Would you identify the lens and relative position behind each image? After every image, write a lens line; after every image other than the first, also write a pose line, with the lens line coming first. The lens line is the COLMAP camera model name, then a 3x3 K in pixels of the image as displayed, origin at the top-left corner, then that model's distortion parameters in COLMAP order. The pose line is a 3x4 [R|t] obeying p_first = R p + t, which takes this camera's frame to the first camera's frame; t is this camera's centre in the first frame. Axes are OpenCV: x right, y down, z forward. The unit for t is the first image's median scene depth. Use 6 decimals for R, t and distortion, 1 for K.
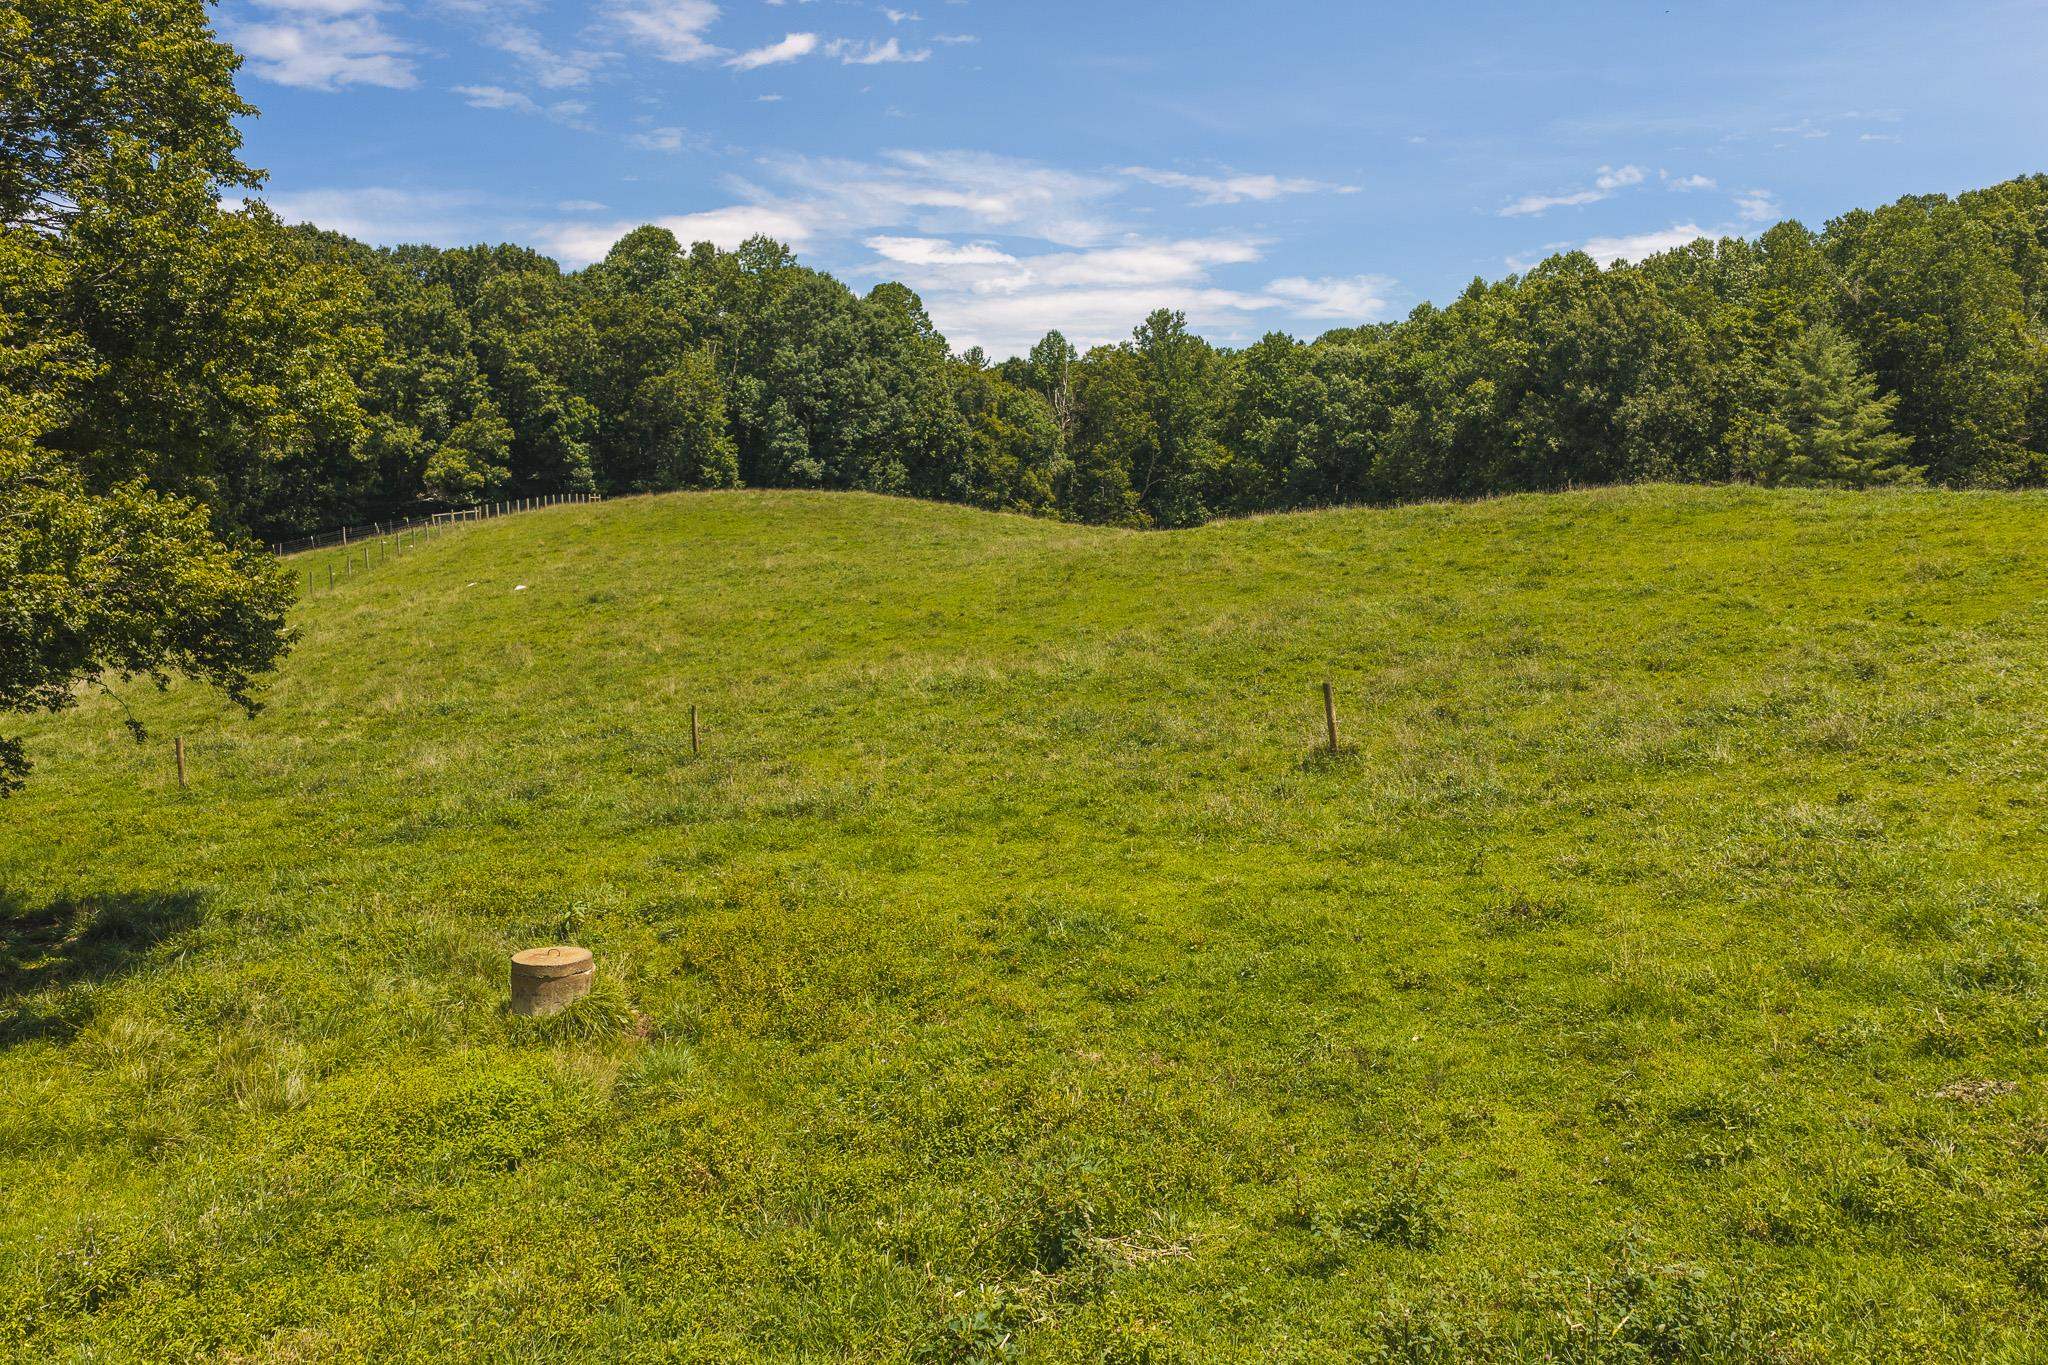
lens RADIAL K [[1698.1, 0, 1017.3], [0, 1698.1, 693.7], [0, 0, 1]] dist [0.013280, -0.012824]
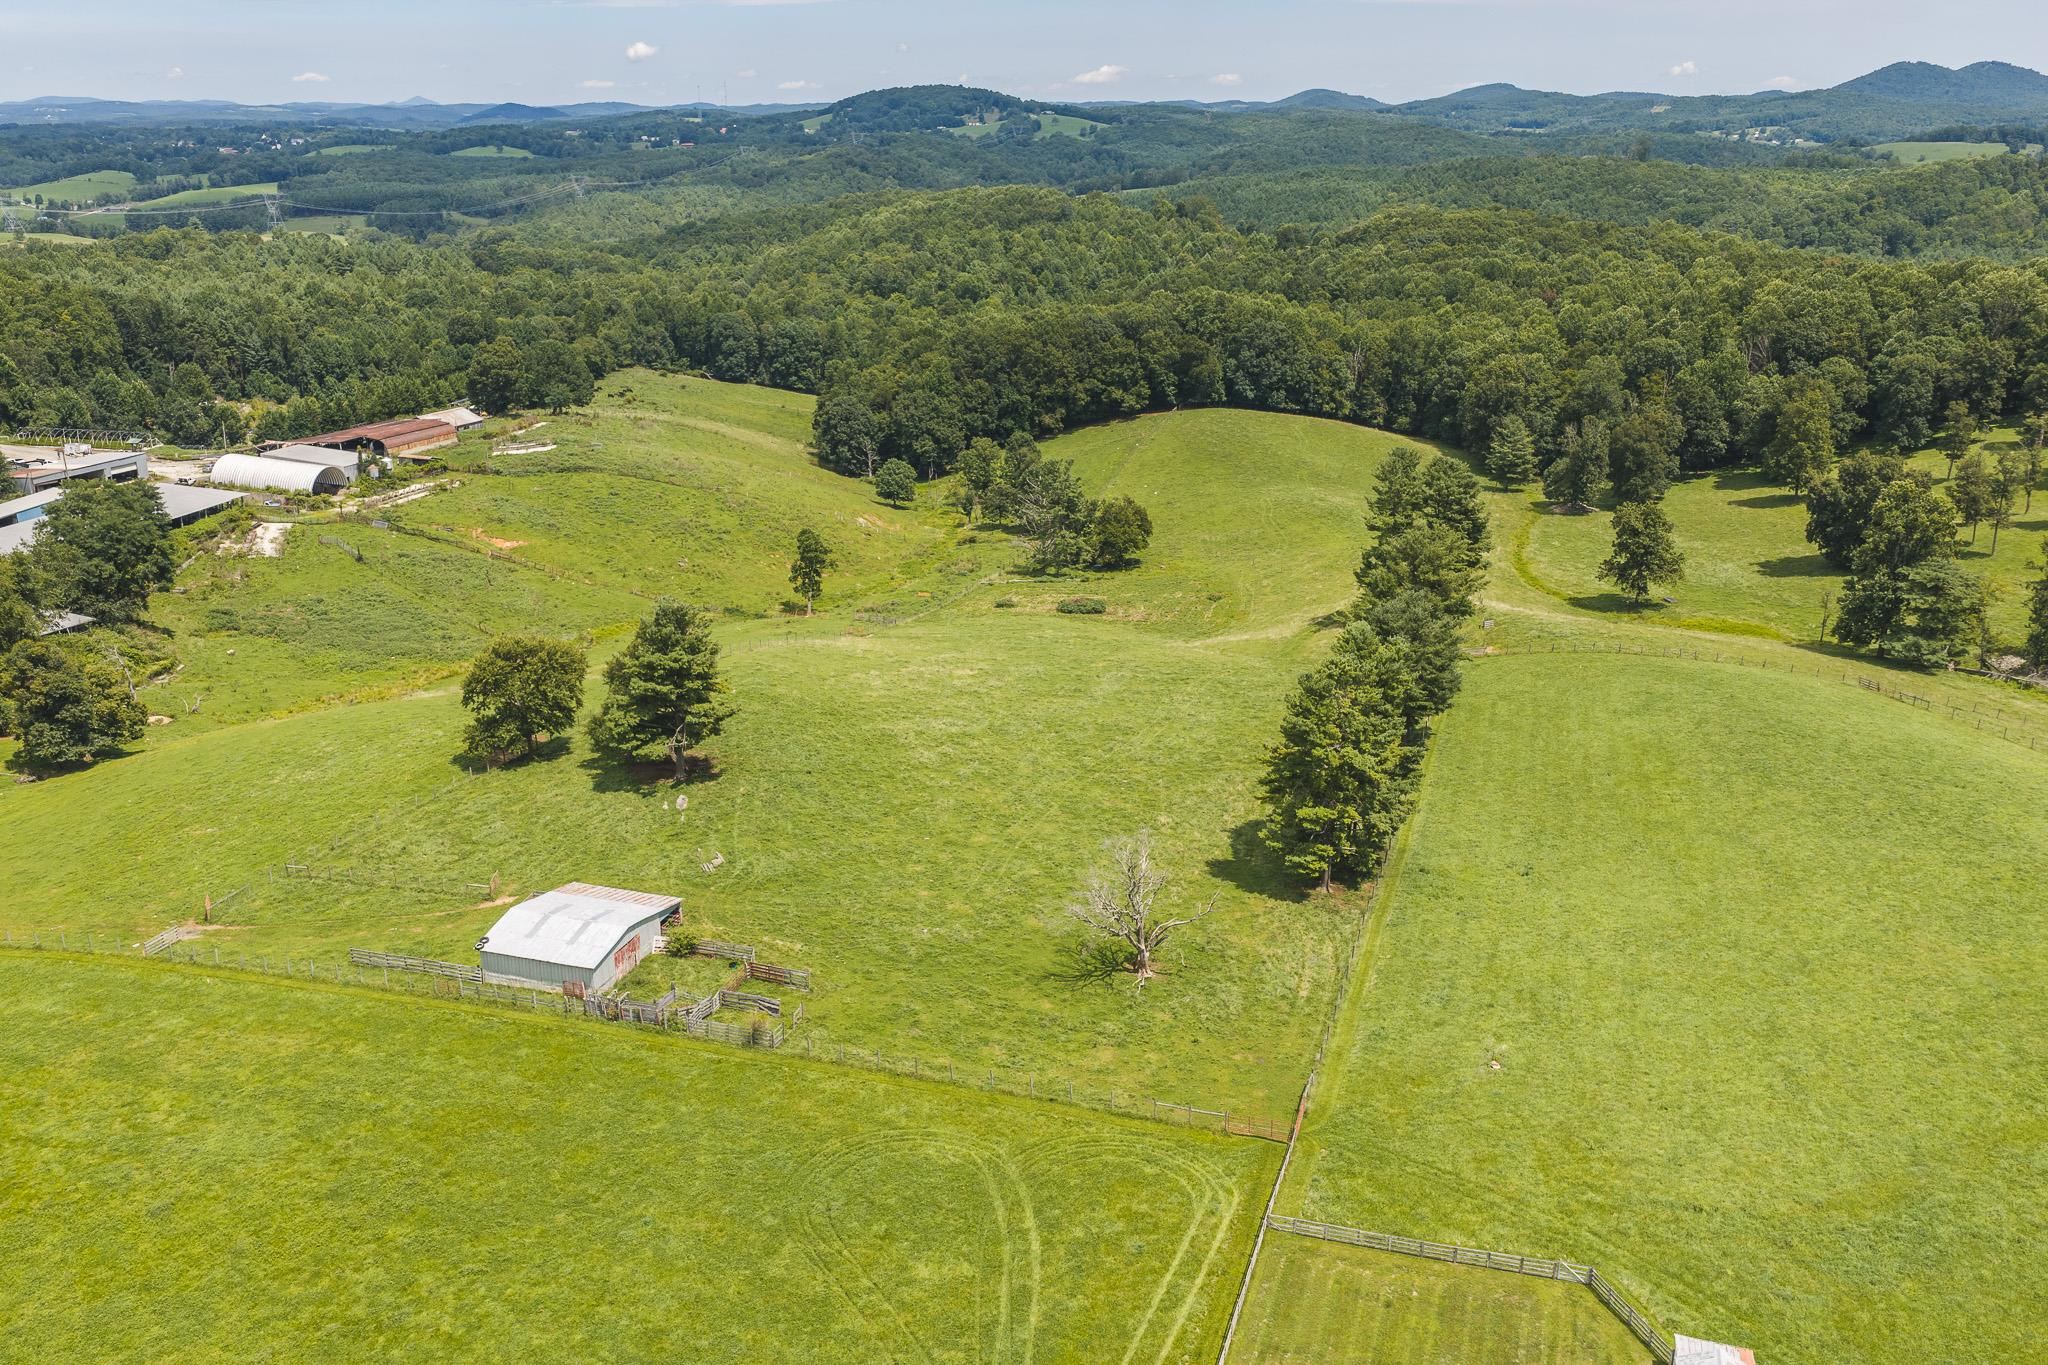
lens RADIAL K [[1698.1, 0, 1037.7], [0, 1698.1, 689.1], [0, 0, 1]] dist [0.013280, -0.012824]
pose [[0.947078, 0.113945, -0.300100, 0.472637], [-0.042217, 0.970972, 0.235436, -0.325145], [0.318216, -0.210307, 0.924397, -1.927715]]
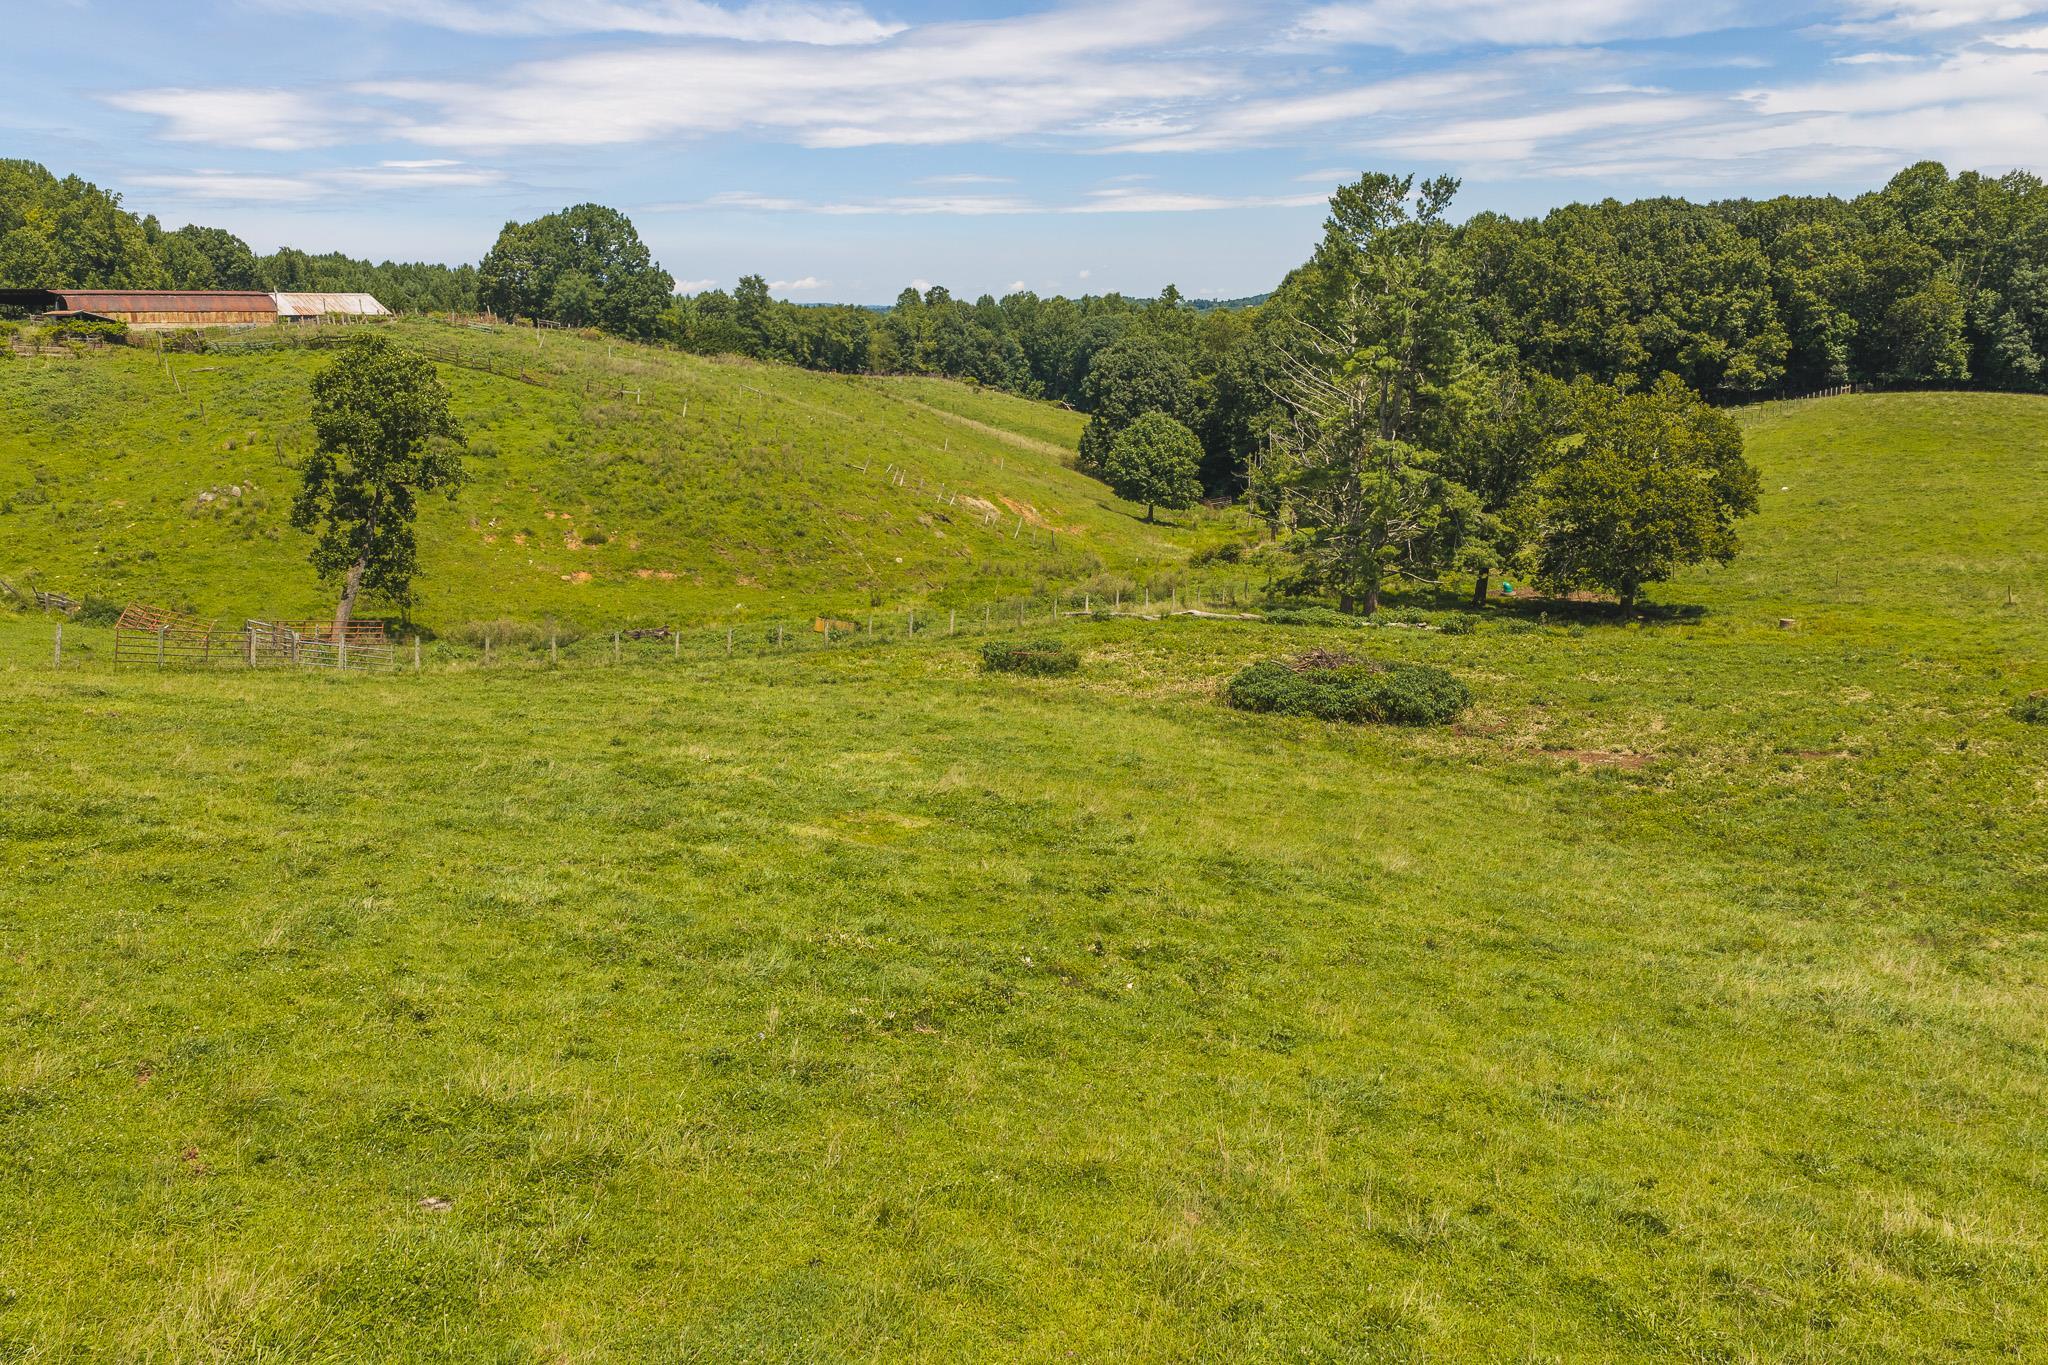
lens RADIAL K [[1698.1, 0, 1044.7], [0, 1698.1, 708.0], [0, 0, 1]] dist [0.013280, -0.012824]
pose [[0.775642, 0.149203, -0.613285, 0.135936], [-0.067360, 0.985677, 0.154608, -0.027387], [0.627569, -0.078610, 0.774582, -0.508888]]
